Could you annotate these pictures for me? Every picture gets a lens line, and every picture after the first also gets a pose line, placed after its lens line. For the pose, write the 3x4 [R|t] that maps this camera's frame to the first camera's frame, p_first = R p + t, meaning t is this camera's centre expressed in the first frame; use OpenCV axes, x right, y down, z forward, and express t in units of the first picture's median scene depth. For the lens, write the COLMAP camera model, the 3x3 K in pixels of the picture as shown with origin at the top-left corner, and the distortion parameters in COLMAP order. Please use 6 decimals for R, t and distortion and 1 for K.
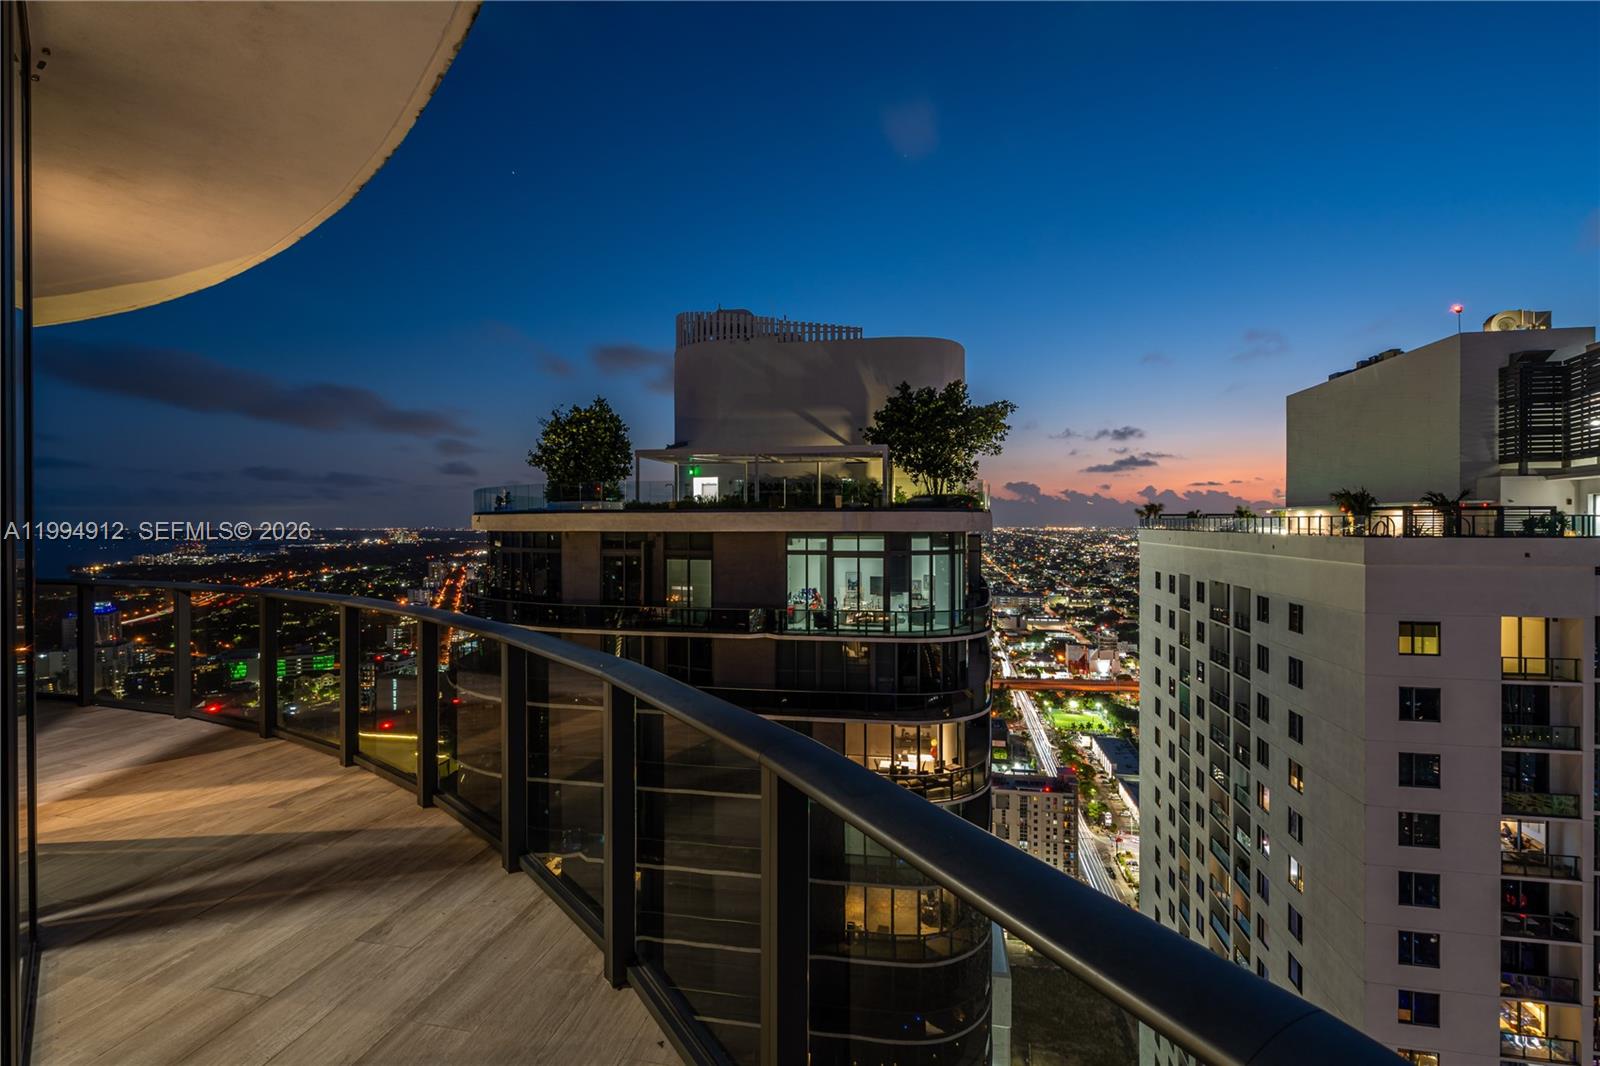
lens RADIAL K [[726.5, 0, 805.1], [0, 726.5, 521.6], [0, 0, 1]] dist [-0.006632, 0.002504]
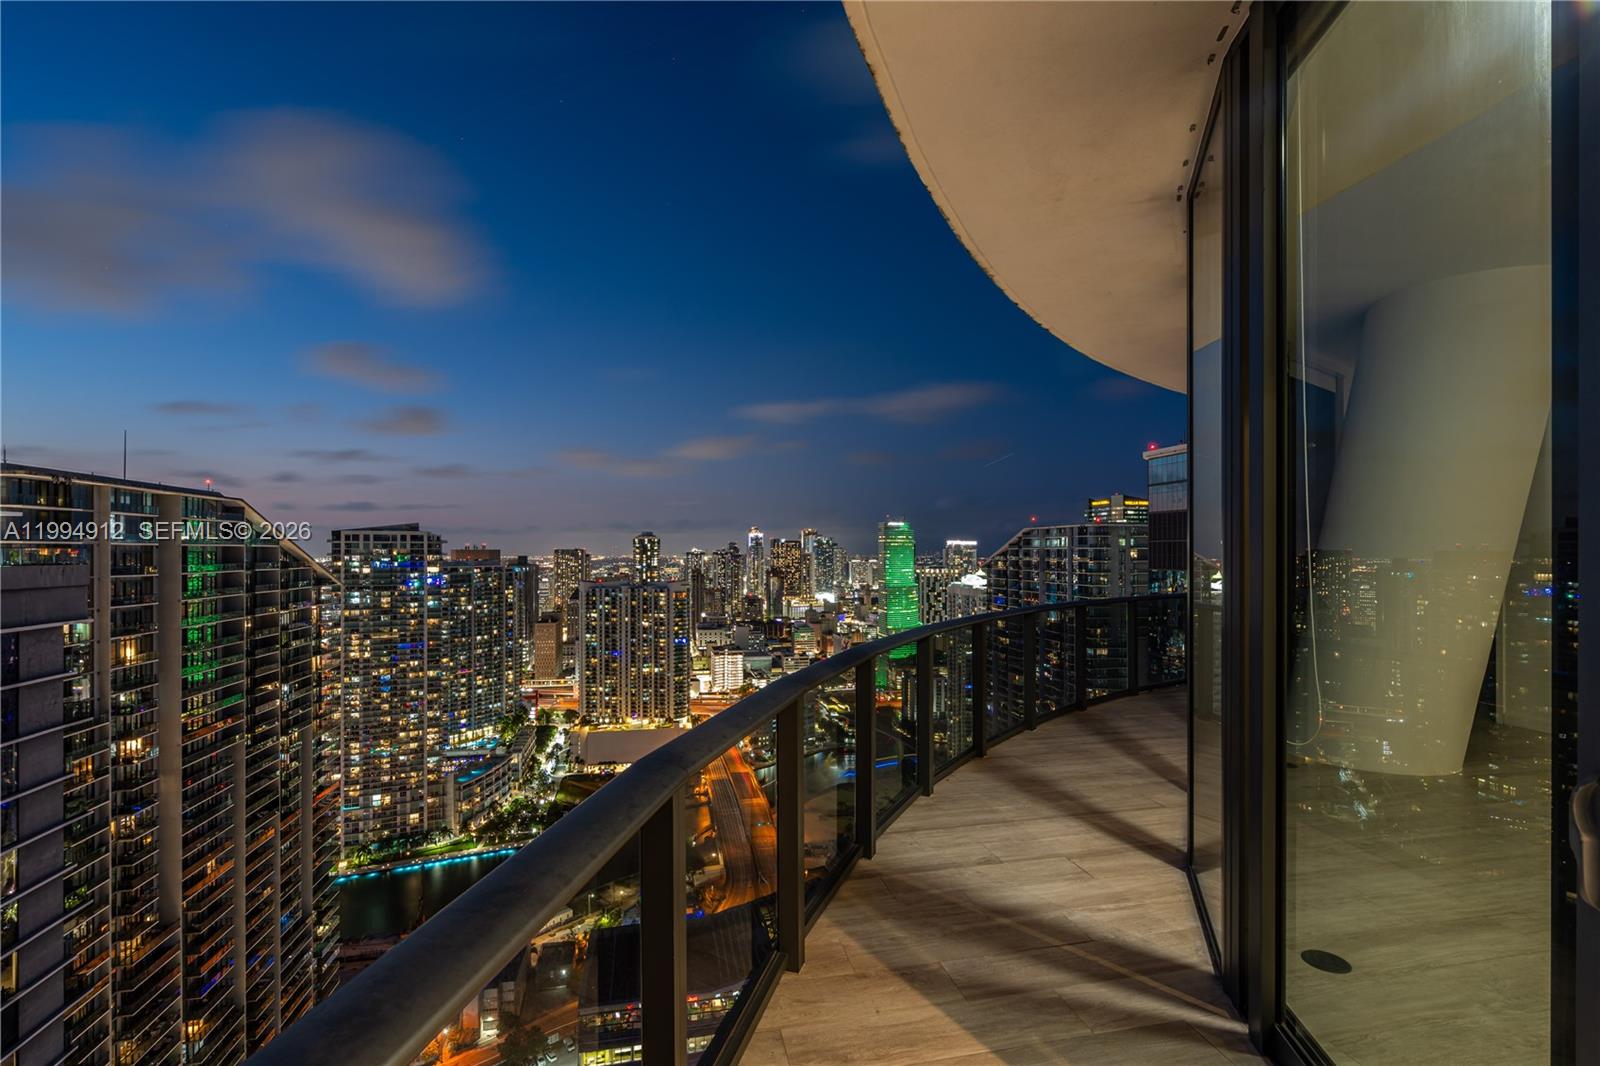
lens RADIAL K [[726.5, 0, 786.8], [0, 726.5, 553.1], [0, 0, 1]] dist [-0.006632, 0.002504]
pose [[-0.384011, -0.001785, 0.923327, -1.599033], [0.003172, 0.999990, 0.003253, -0.005640], [-0.923323, 0.004178, -0.384001, 1.761879]]
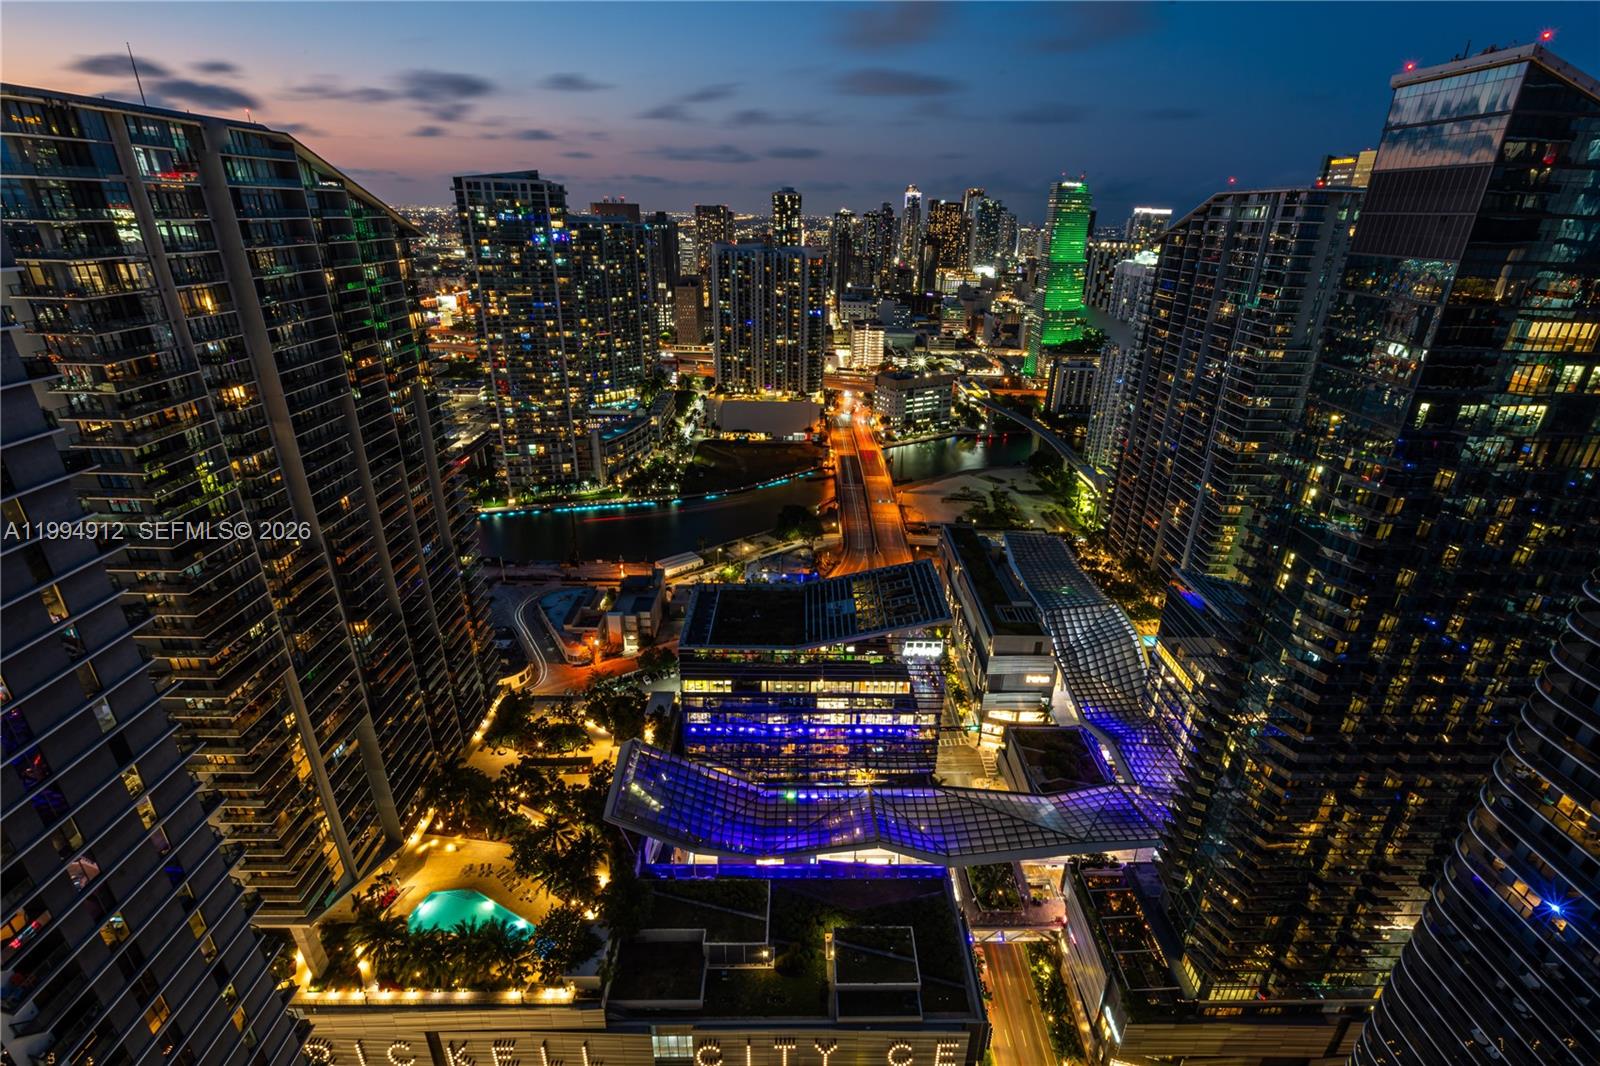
lens RADIAL K [[726.5, 0, 819.1], [0, 726.5, 520.5], [0, 0, 1]] dist [-0.006632, 0.002504]
pose [[-0.215974, -0.387914, 0.896035, 0.272701], [-0.024844, 0.919579, 0.392118, 0.025841], [-0.976083, 0.062426, -0.208243, -2.381254]]
